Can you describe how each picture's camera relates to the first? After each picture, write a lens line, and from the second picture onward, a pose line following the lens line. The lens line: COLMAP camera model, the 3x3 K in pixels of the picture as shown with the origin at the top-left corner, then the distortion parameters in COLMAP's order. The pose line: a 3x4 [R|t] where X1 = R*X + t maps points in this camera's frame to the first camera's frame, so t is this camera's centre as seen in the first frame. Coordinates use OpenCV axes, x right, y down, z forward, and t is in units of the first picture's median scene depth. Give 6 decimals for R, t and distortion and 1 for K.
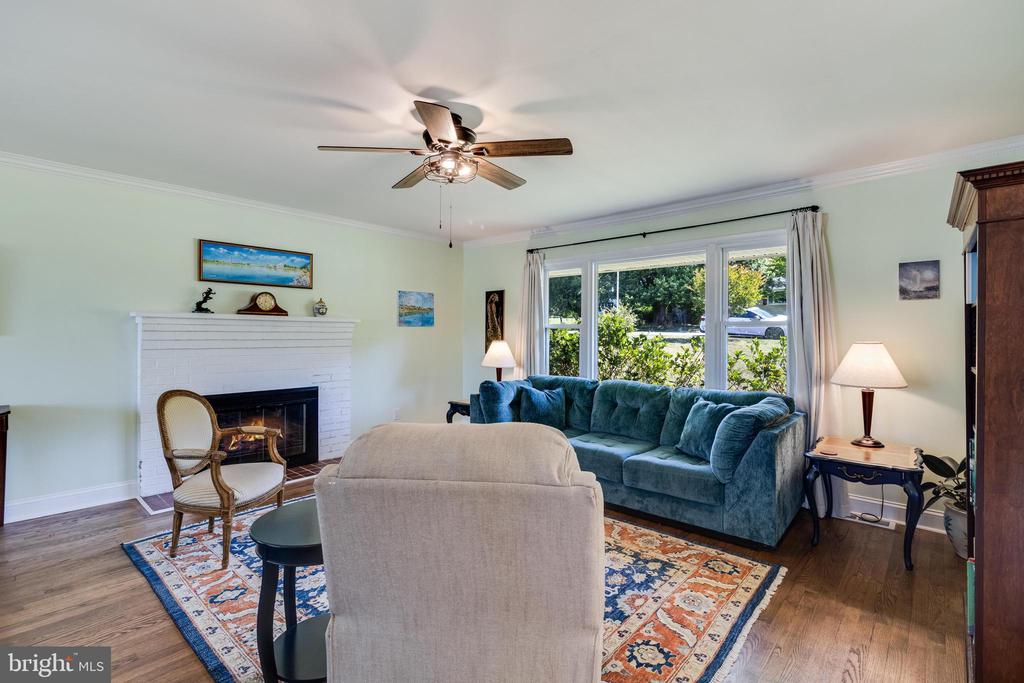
lens RADIAL K [[472.1, 0, 518.0], [0, 472.1, 336.3], [0, 0, 1]] dist [0.000994, -0.000015]
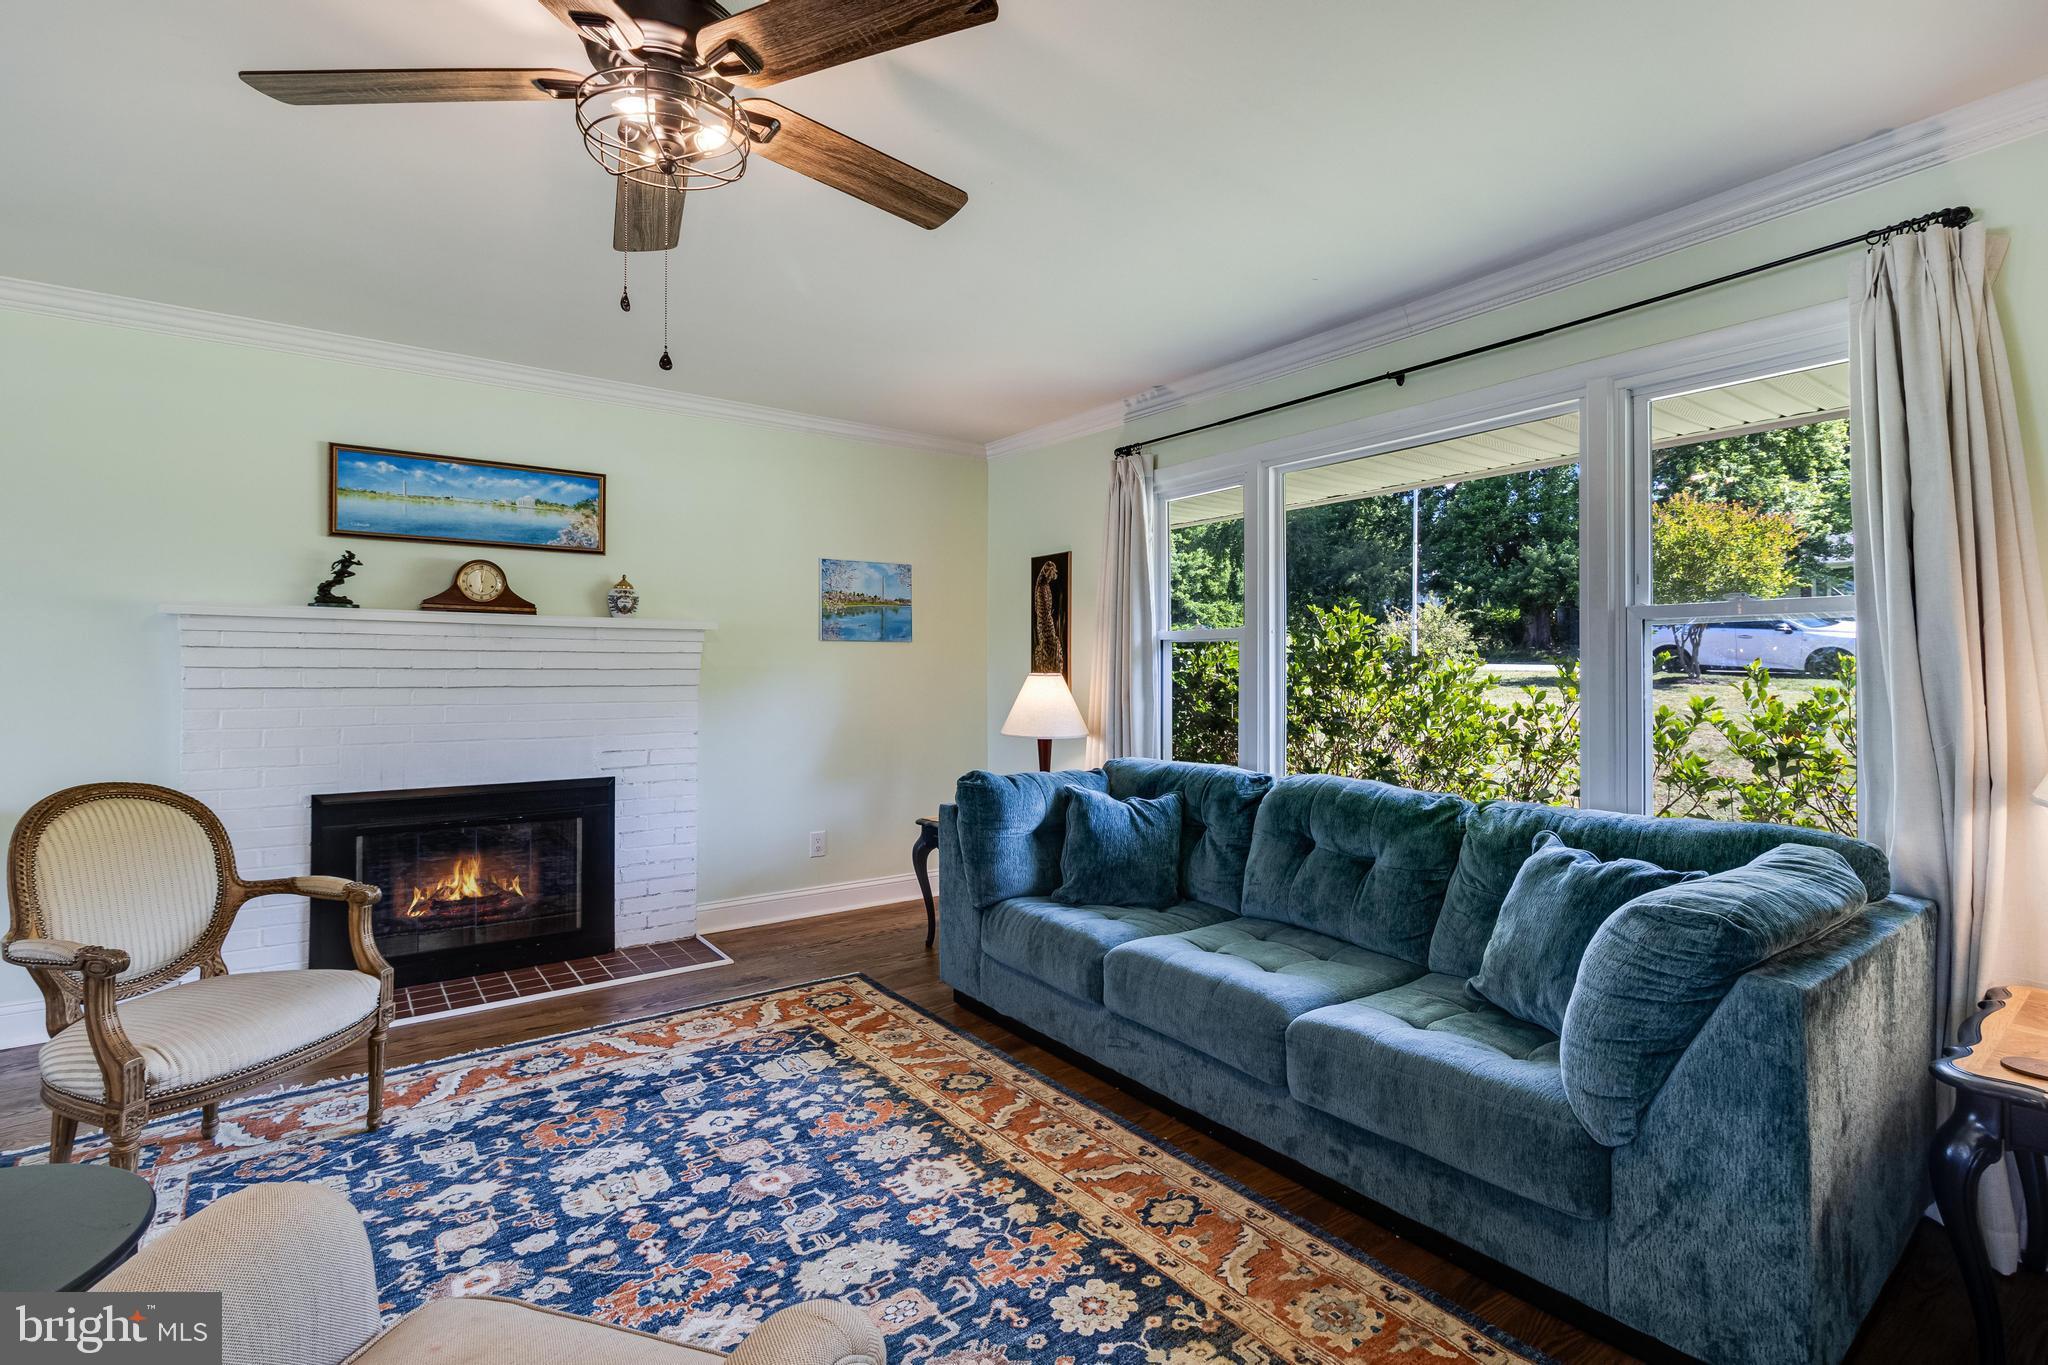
lens RADIAL K [[942.9, 0, 1036.2], [0, 942.9, 664.2], [0, 0, 1]] dist [0.002189, -0.000518]
pose [[0.979240, -0.005739, -0.202623, 0.148003], [0.002776, 0.999885, -0.014902, 0.017829], [0.202685, 0.014030, 0.979143, 0.250533]]
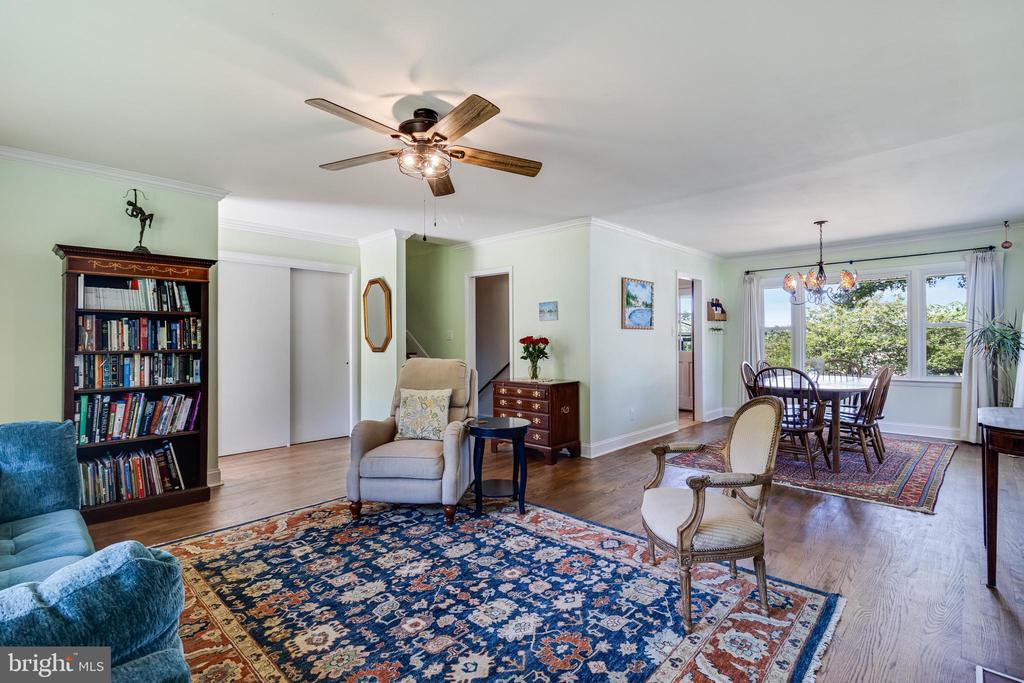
lens RADIAL K [[472.1, 0, 518.0], [0, 472.1, 336.3], [0, 0, 1]] dist [0.000994, -0.000015]
pose [[-0.999410, 0.000068, 0.034343, -0.228596], [-0.000023, 0.999997, -0.002635, 0.010895], [-0.034344, -0.002634, -0.999407, 1.216624]]
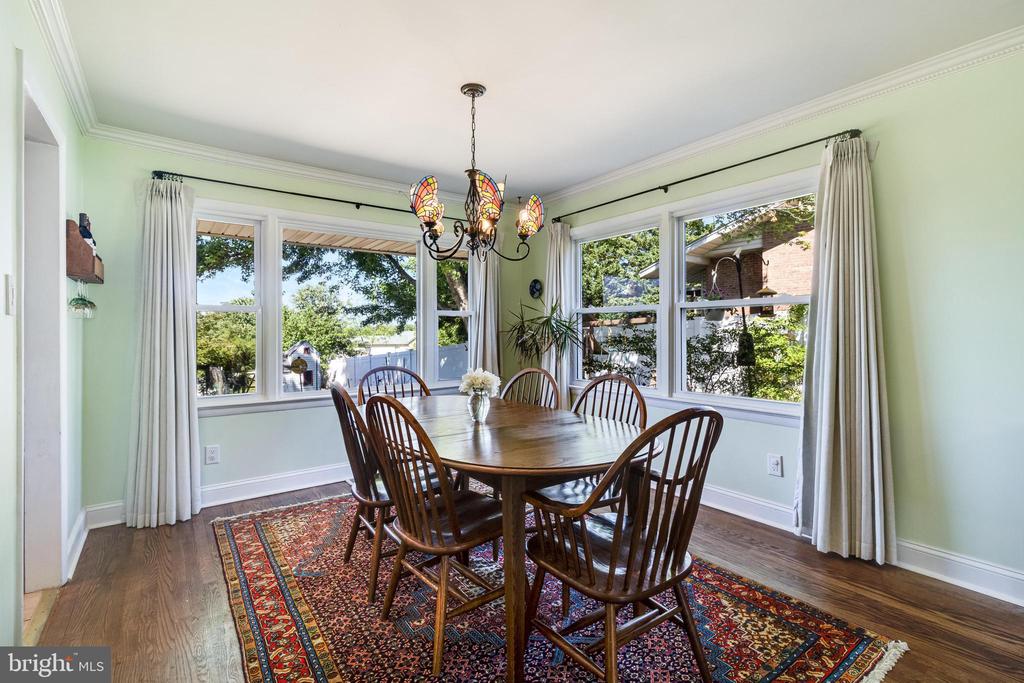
lens RADIAL K [[473.1, 0, 513.5], [0, 473.1, 332.3], [0, 0, 1]] dist [0.000302, -0.000097]
pose [[-0.201381, -0.002735, -0.979509, -0.393802], [-0.002495, 0.999994, -0.002279, 0.019847], [0.979510, 0.001985, -0.201387, 0.159044]]
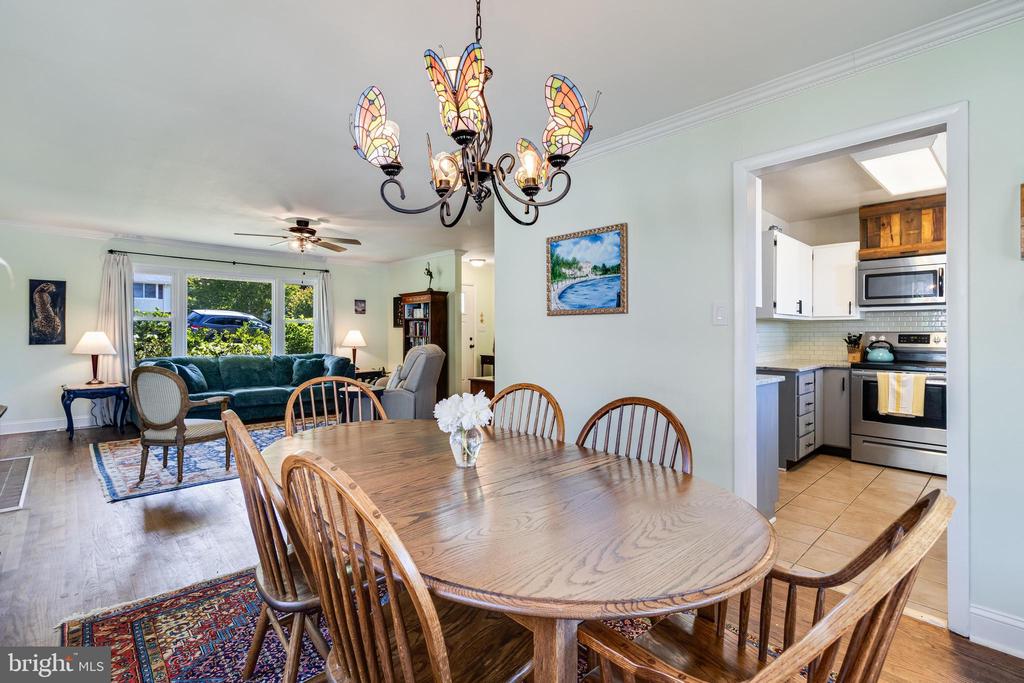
lens RADIAL K [[471.5, 0, 512.5], [0, 471.5, 331.9], [0, 0, 1]] dist [0.001900, 0.000242]
pose [[0.082798, -0.002445, 0.996563, -1.306139], [0.001523, 0.999996, 0.002327, 0.014139], [-0.996565, 0.001325, 0.082802, -0.060725]]
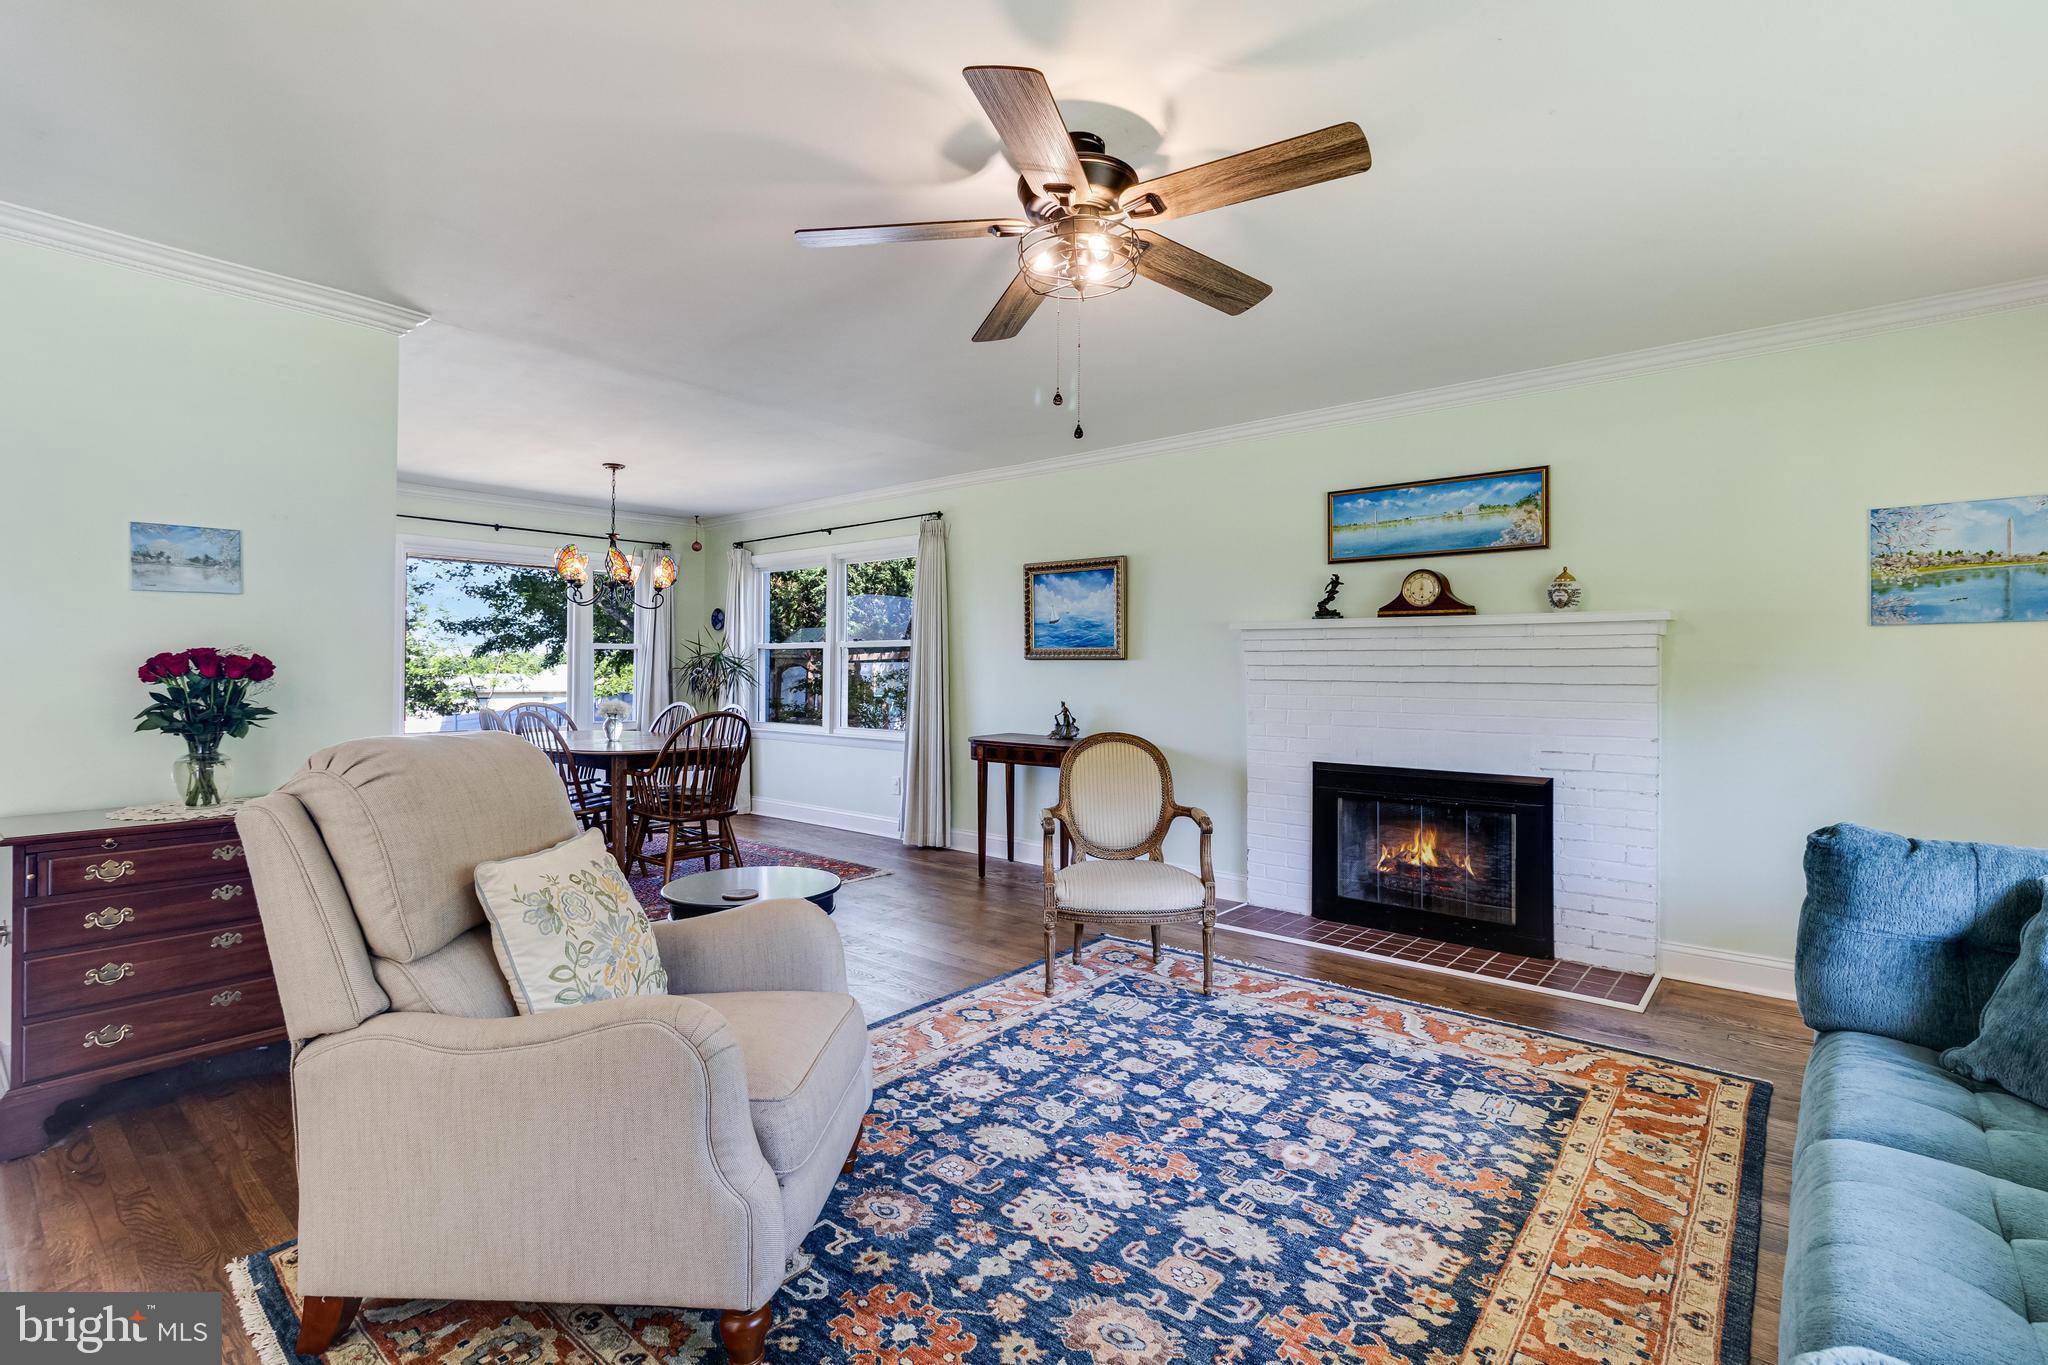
lens RADIAL K [[943.0, 0, 1025.0], [0, 943.0, 663.4], [0, 0, 1]] dist [0.001900, 0.000242]
pose [[0.024433, -0.010585, -0.999645, 0.444485], [-0.009559, 0.999896, -0.010821, 0.019439], [0.999656, 0.009820, 0.024329, 0.566386]]
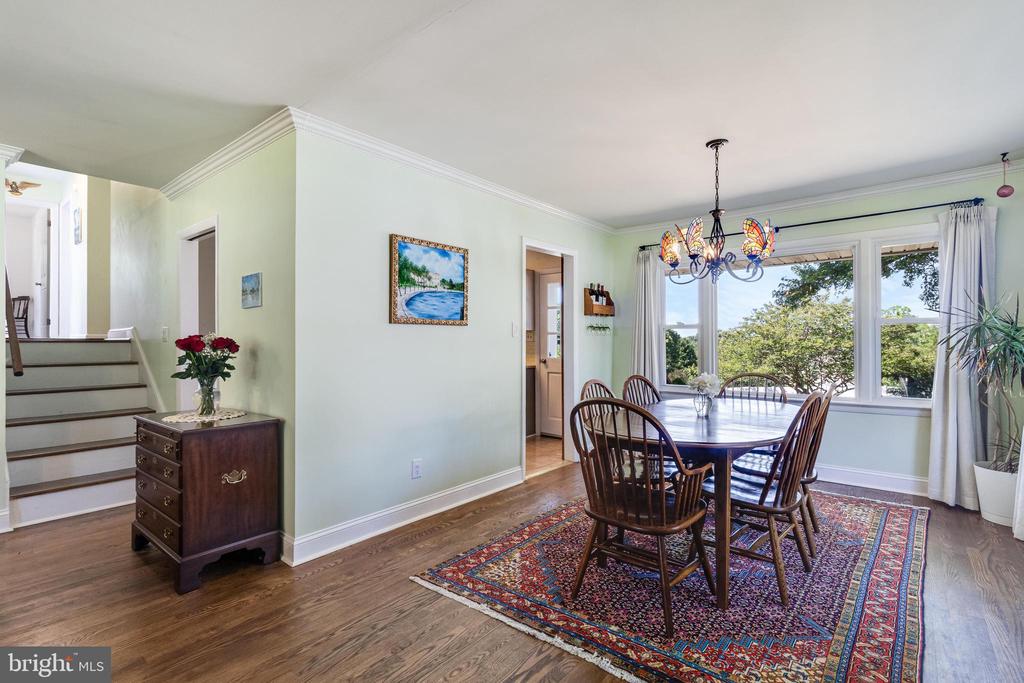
lens RADIAL K [[476.1, 0, 518.3], [0, 476.1, 338.3], [0, 0, 1]] dist [0.003115, 0.000424]
pose [[-0.999035, -0.002407, -0.043855, -0.629867], [-0.002260, 0.999992, -0.003417, 0.013179], [0.043863, -0.003315, -0.999032, 0.689556]]
